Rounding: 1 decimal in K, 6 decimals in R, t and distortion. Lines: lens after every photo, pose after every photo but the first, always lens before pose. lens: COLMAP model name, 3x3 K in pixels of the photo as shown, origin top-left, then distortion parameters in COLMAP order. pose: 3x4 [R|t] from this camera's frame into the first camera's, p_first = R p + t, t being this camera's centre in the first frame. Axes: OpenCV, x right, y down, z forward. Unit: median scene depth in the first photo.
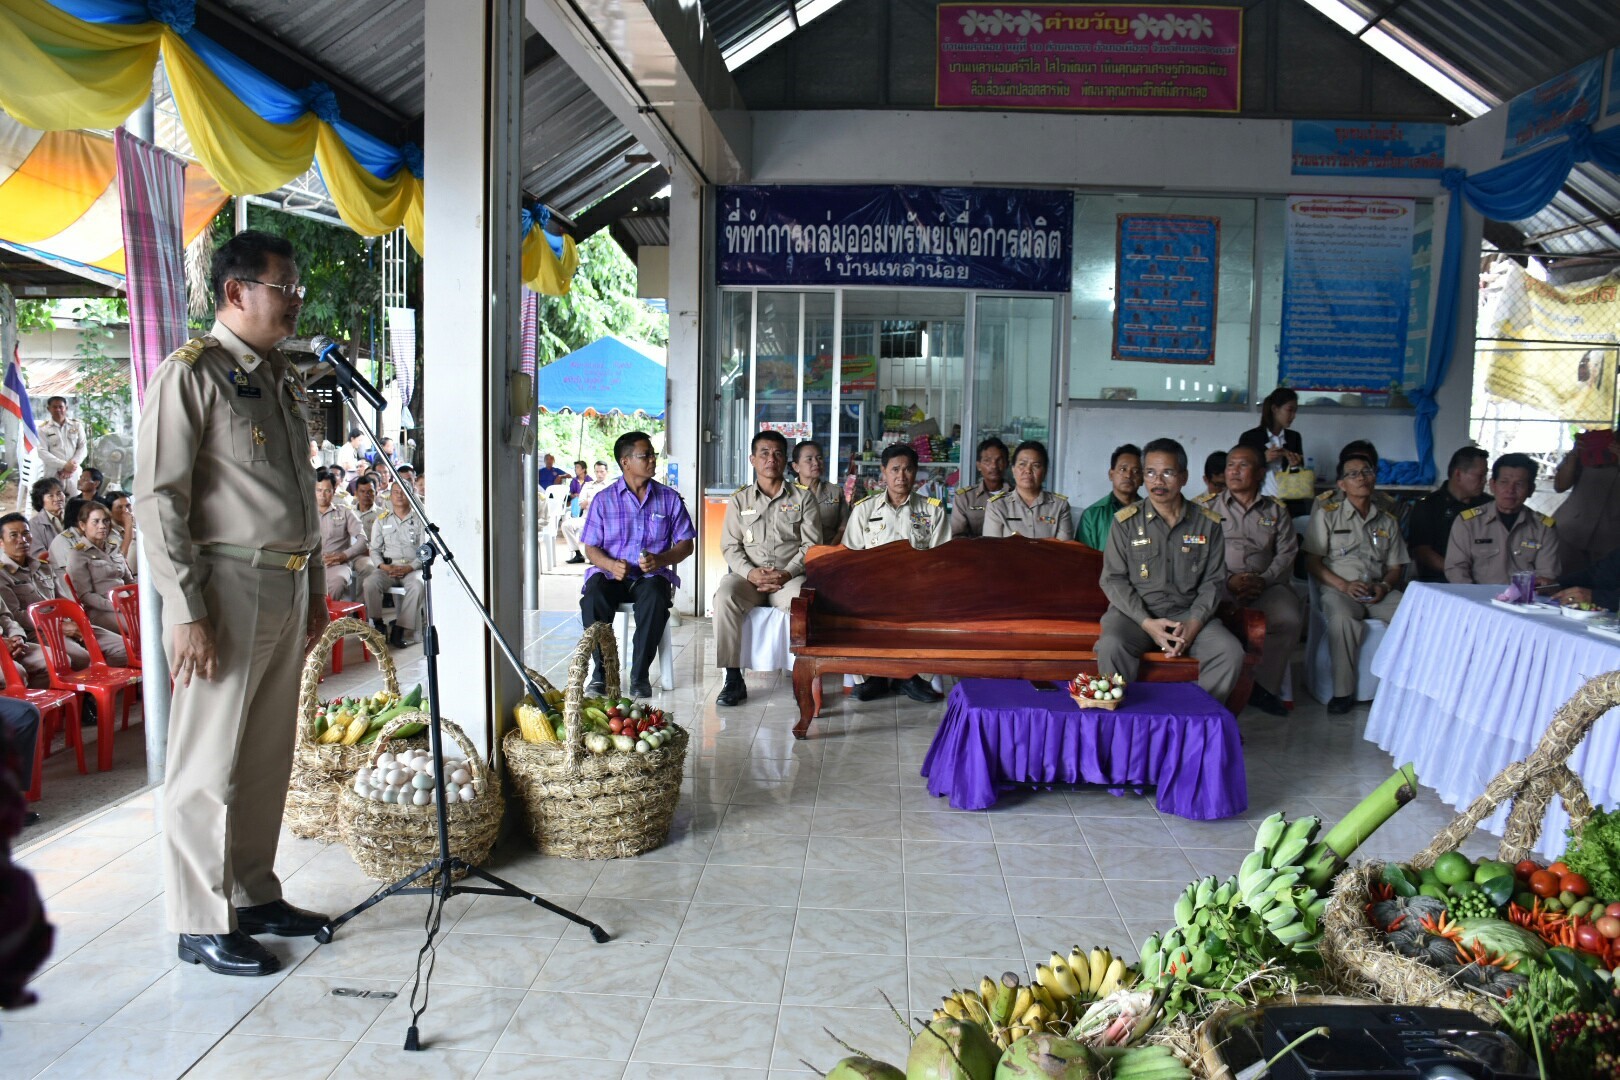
lens RADIAL K [[1288.5, 0, 810.0], [0, 1288.5, 540.0], [0, 0, 1]] dist [-0.154225, 0.116369]
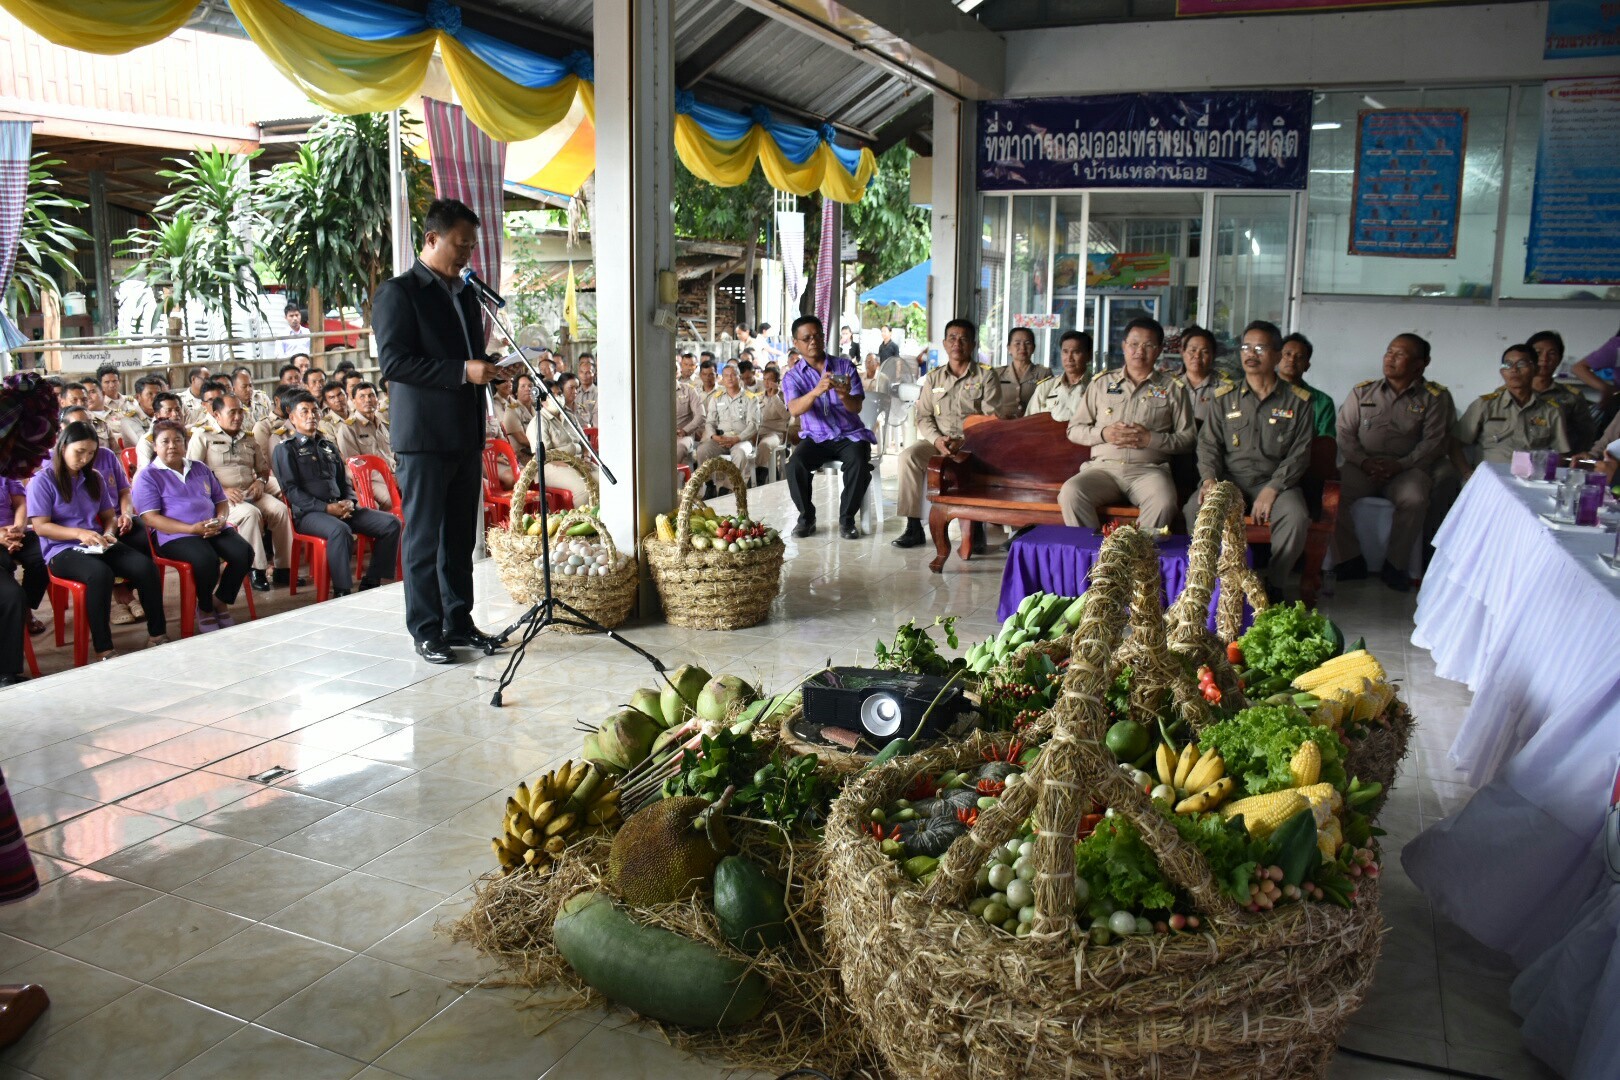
lens RADIAL K [[1288.5, 0, 810.0], [0, 1288.5, 540.0], [0, 0, 1]] dist [-0.154225, 0.116369]
pose [[0.938843, 0.054497, -0.340006, 0.186559], [-0.027758, 0.996161, 0.083019, 0.017064], [0.343225, -0.068504, 0.936752, -0.114515]]
